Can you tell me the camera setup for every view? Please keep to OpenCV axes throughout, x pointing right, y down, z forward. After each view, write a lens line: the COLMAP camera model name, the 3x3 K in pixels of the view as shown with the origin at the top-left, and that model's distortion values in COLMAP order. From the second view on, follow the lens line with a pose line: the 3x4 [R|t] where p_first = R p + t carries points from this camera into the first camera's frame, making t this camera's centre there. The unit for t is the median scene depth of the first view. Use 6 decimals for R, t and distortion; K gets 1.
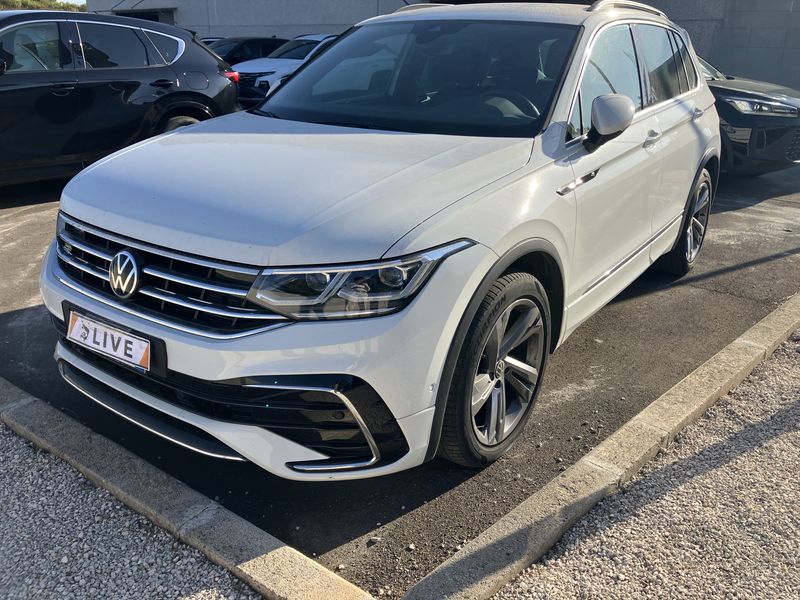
lens RADIAL K [[642.5, 0, 400.0], [0, 642.5, 300.0], [0, 0, 1]] dist [0.042814, -0.051195]
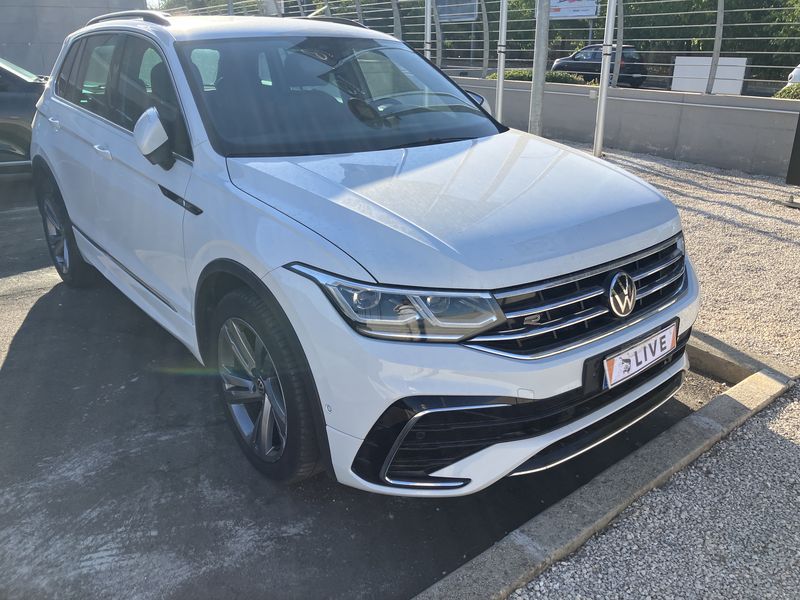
lens RADIAL K [[642.5, 0, 400.0], [0, 642.5, 300.0], [0, 0, 1]] dist [0.042814, -0.051195]
pose [[0.254495, -0.361041, 0.897152, -1.493983], [0.353578, 0.898207, 0.261166, -0.442922], [-0.900120, 0.250748, 0.356245, 0.969535]]
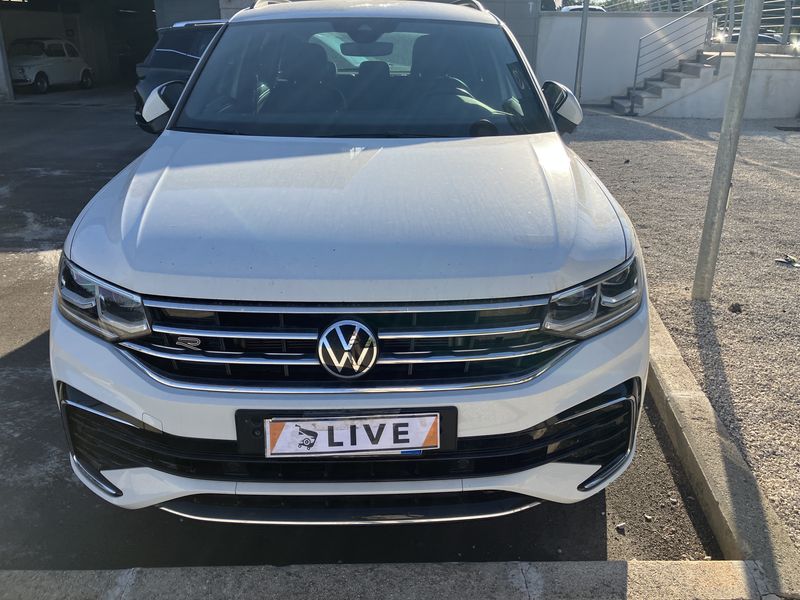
lens RADIAL K [[642.5, 0, 400.0], [0, 642.5, 300.0], [0, 0, 1]] dist [0.042814, -0.051195]
pose [[0.797003, -0.235055, 0.556359, -0.814487], [0.224976, 0.970409, 0.087701, -0.155767], [-0.560510, 0.055269, 0.826301, 0.312779]]
